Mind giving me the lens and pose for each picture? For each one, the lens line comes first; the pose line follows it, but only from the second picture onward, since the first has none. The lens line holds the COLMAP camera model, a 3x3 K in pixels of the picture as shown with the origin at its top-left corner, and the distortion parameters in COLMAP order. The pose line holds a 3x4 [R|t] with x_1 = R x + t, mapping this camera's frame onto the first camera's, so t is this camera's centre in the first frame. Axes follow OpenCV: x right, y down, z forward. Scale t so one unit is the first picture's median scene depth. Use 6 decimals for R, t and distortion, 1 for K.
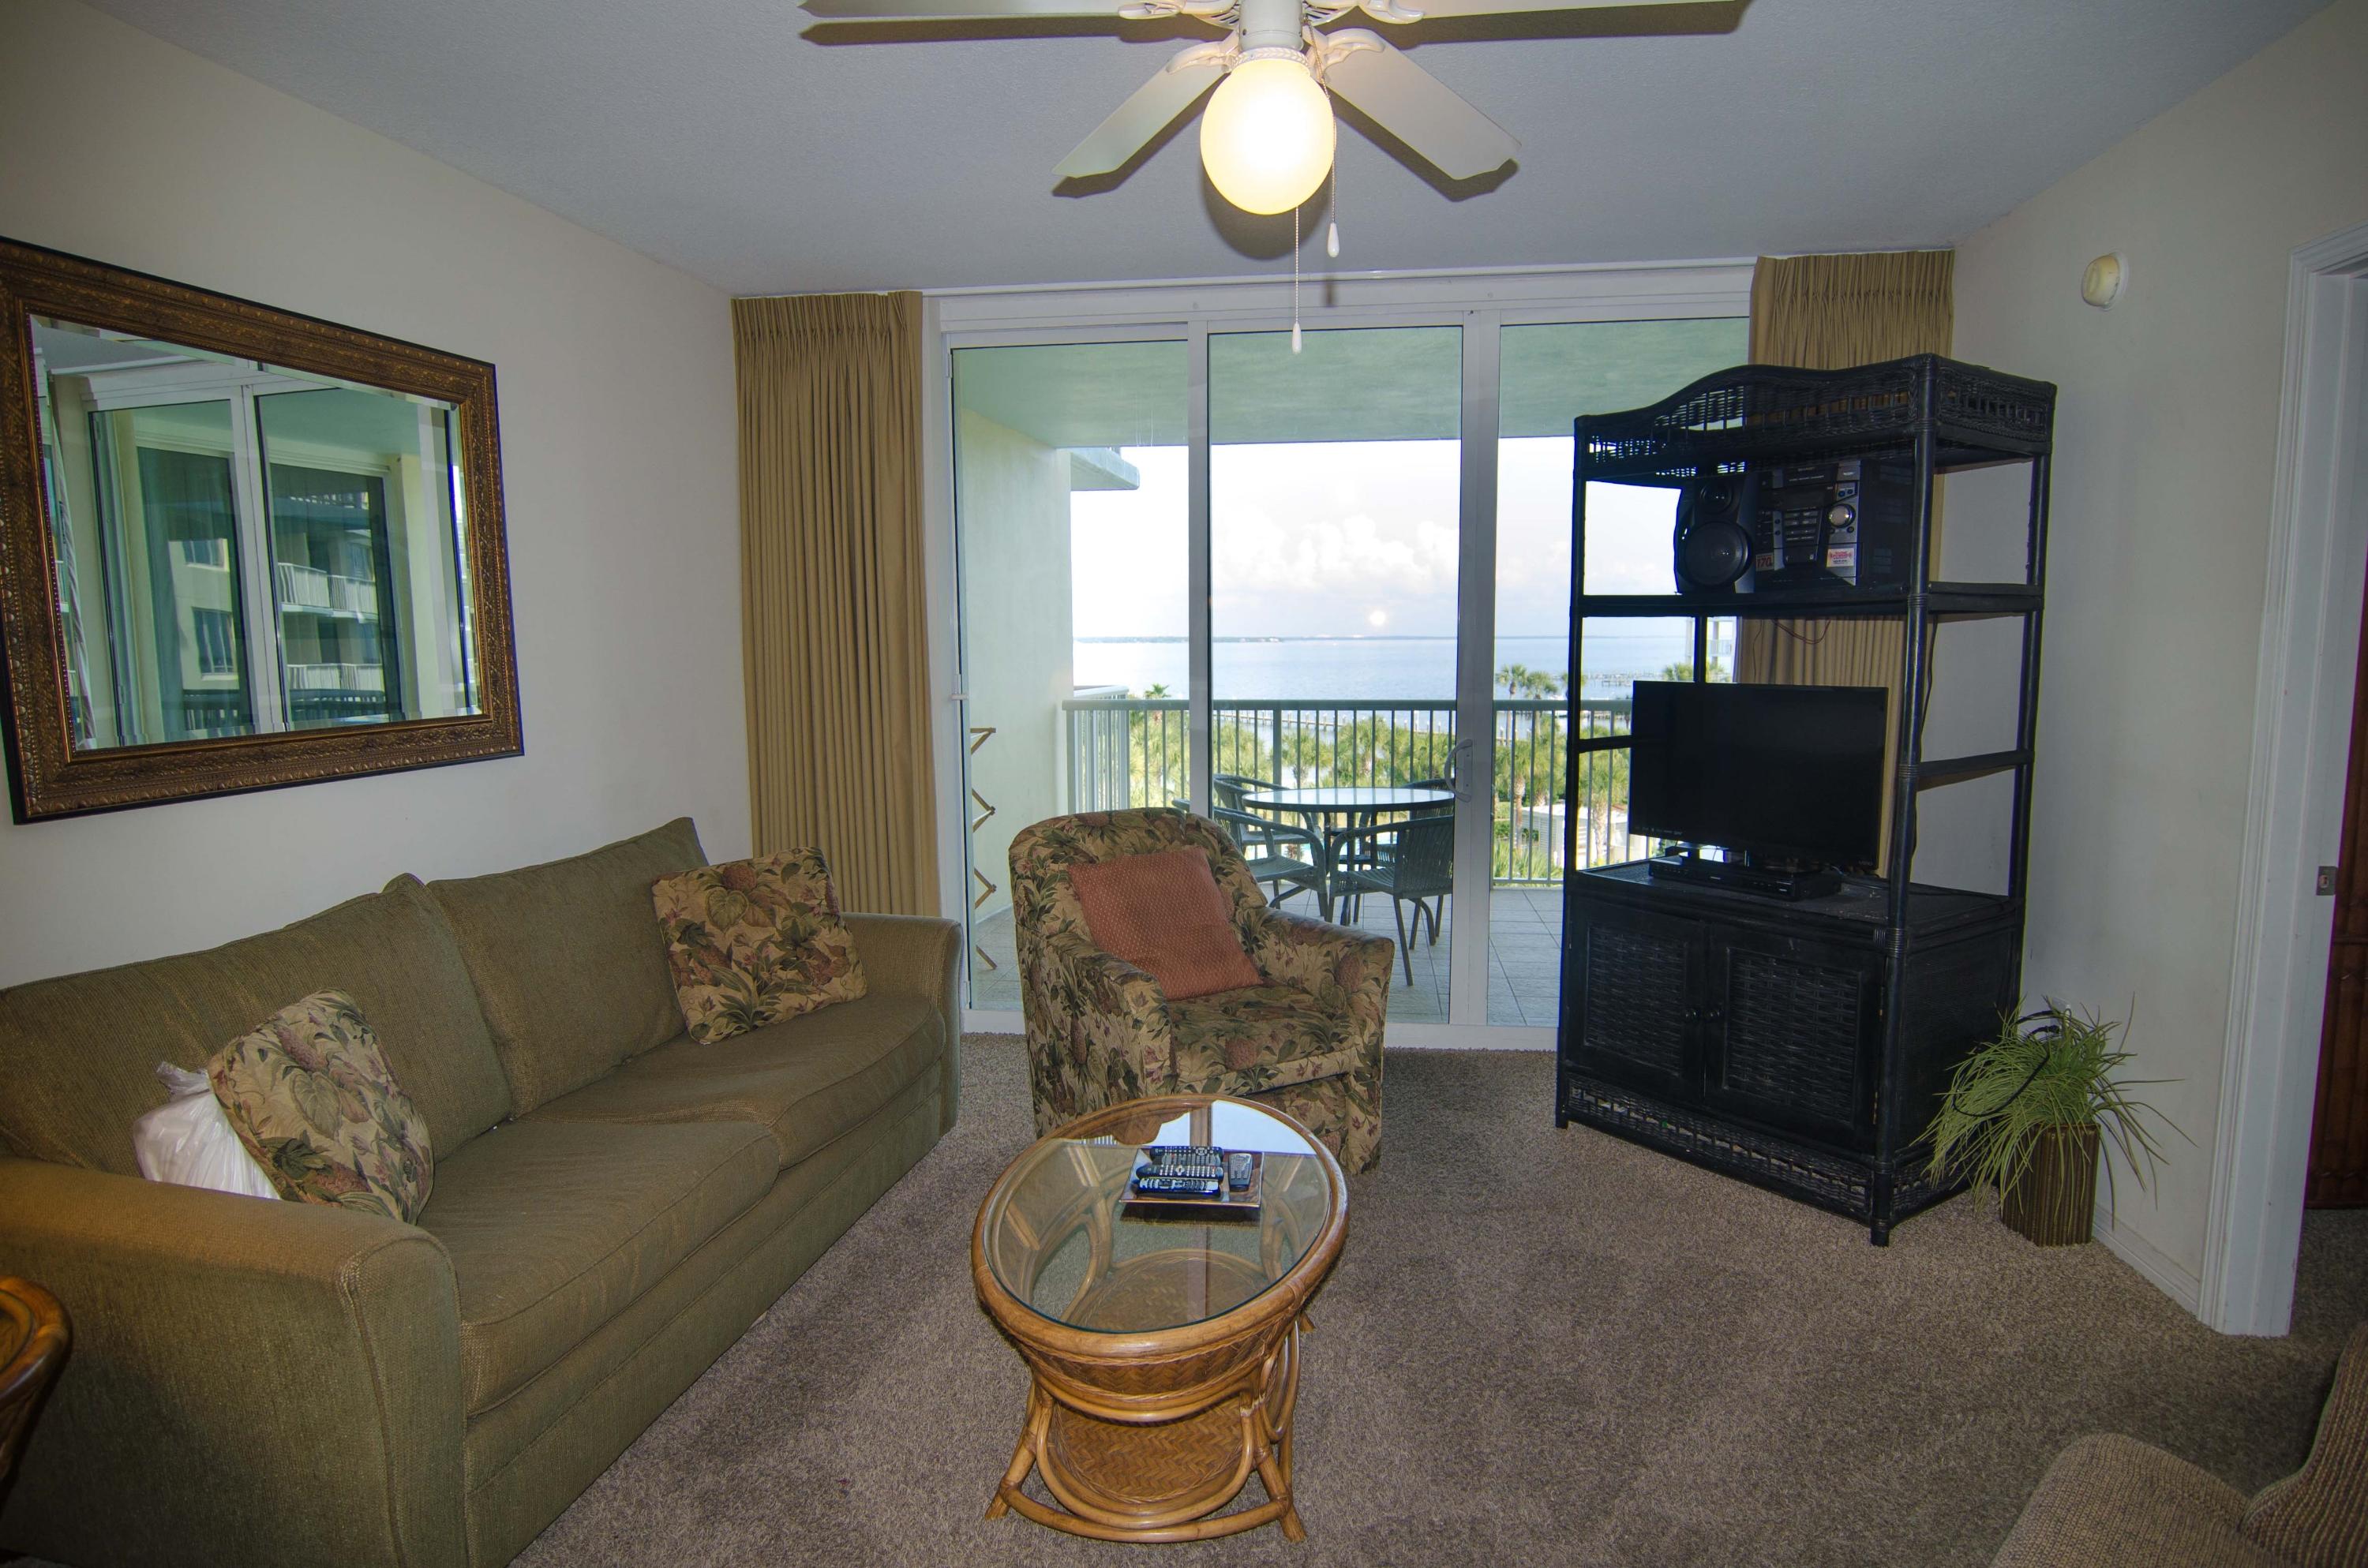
lens RADIAL K [[1335.1, 0, 1200.3], [0, 1335.1, 793.6], [0, 0, 1]] dist [-0.005186, -0.004741]
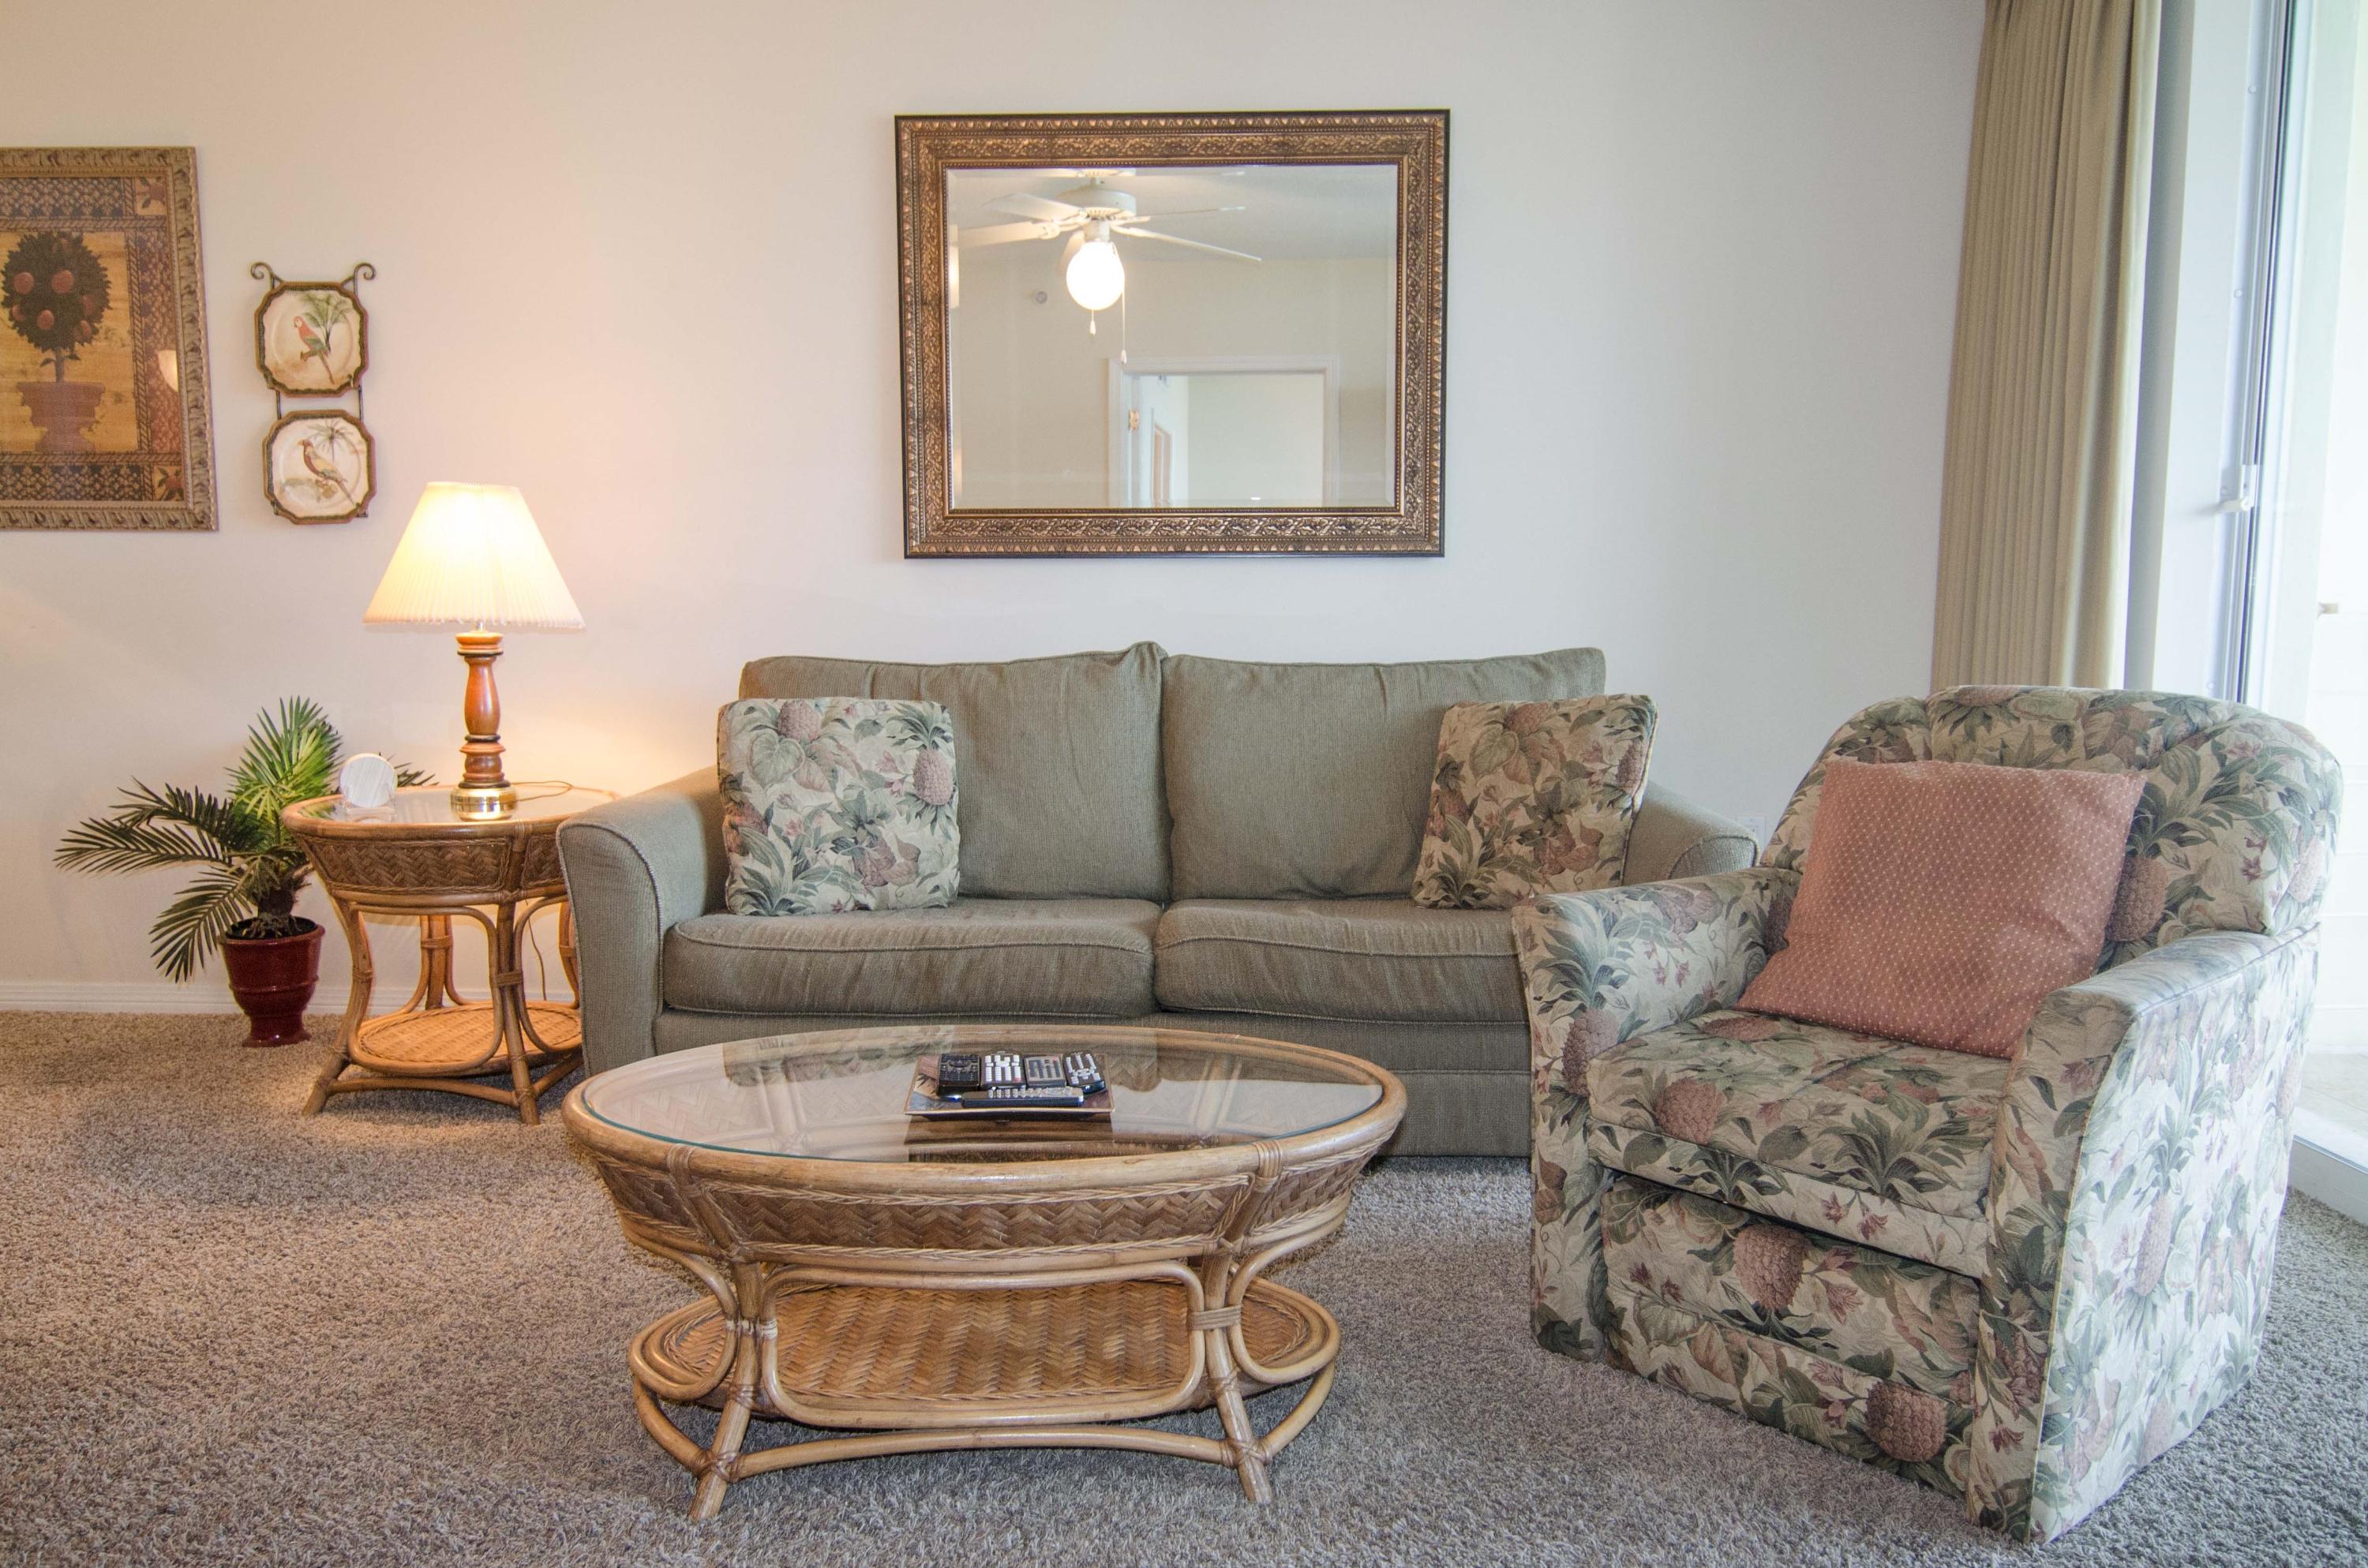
lens RADIAL K [[1727.2, 0, 1200.2], [0, 1727.2, 804.7], [0, 0, 1]] dist [-0.006332, -0.006782]
pose [[0.175199, 0.127592, -0.976230, 0.588998], [-0.121108, 0.986829, 0.107243, 0.029306], [0.977056, 0.099440, 0.188344, 0.637272]]
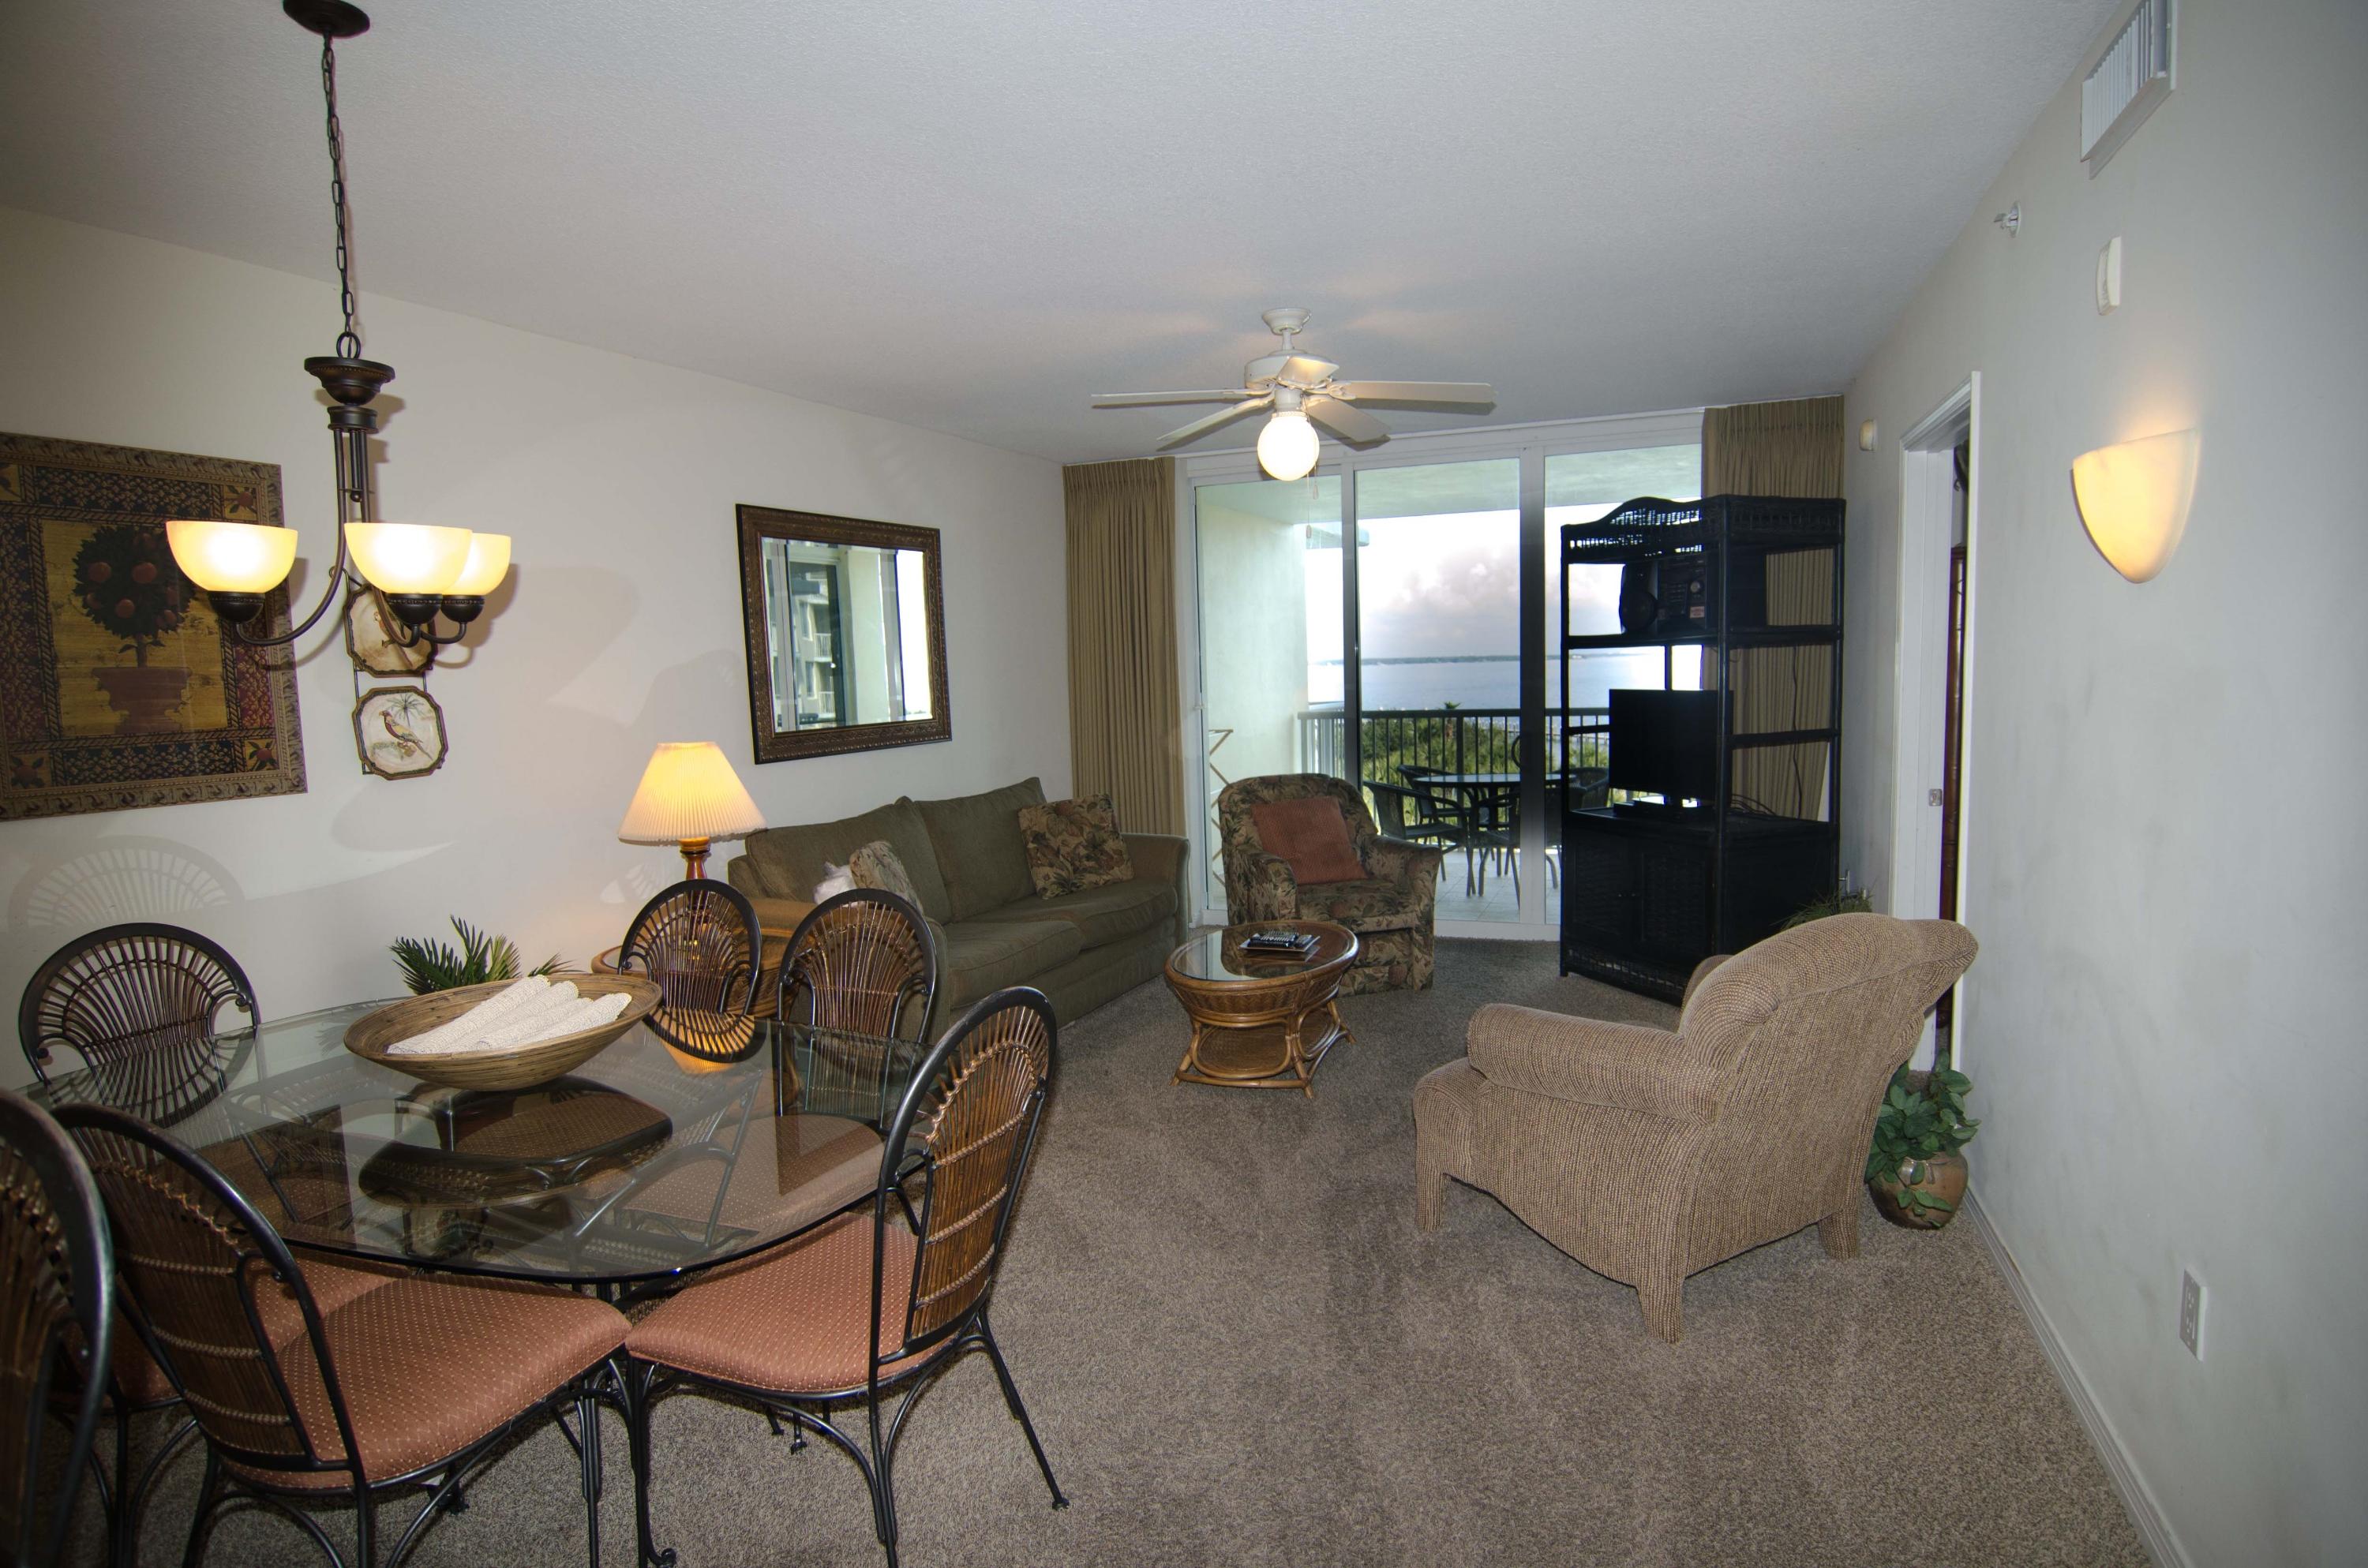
lens RADIAL K [[1270.9, 0, 1196.2], [0, 1270.9, 797.4], [0, 0, 1]] dist [-0.008980, -0.004644]
pose [[0.972353, 0.002560, -0.233502, 0.218847], [-0.004615, 0.999955, -0.008253, 0.060847], [0.233470, 0.009102, 0.972321, -0.599354]]
